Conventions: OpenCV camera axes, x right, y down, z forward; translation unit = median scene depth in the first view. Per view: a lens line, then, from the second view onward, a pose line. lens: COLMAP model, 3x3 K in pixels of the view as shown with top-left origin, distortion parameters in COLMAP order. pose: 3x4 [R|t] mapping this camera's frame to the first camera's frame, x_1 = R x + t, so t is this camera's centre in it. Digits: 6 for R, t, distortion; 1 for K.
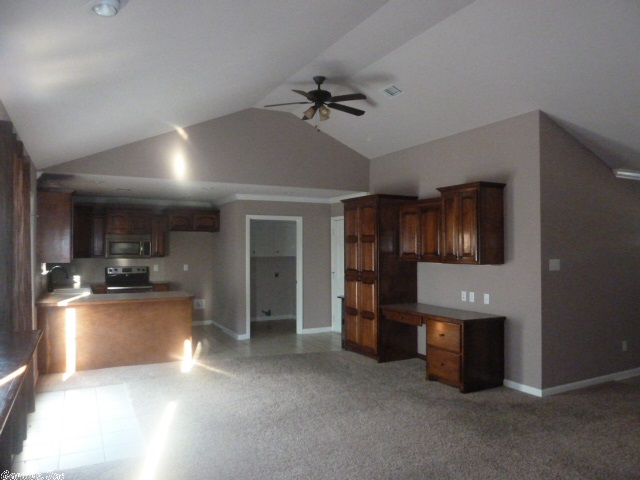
lens RADIAL K [[485.4, 0, 324.3], [0, 485.4, 241.9], [0, 0, 1]] dist [-0.027196, -0.004054]
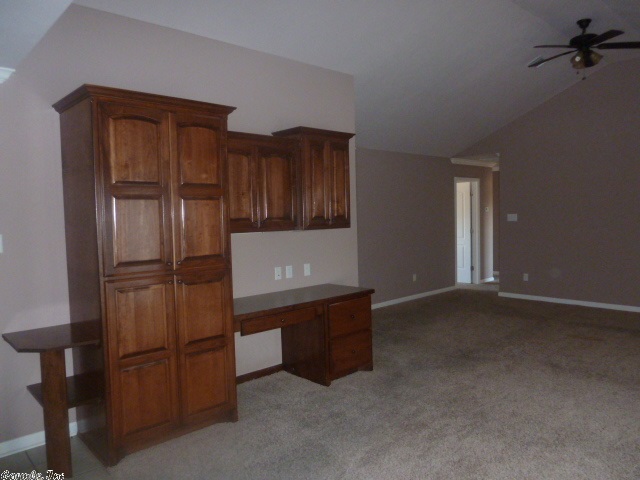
lens RADIAL K [[485.4, 0, 324.3], [0, 485.4, 241.9], [0, 0, 1]] dist [-0.027196, -0.004054]
pose [[-0.270955, -0.047146, 0.961437, -0.469796], [0.010680, 0.998591, 0.051978, 0.022704], [-0.962533, 0.024352, -0.270070, 1.135466]]
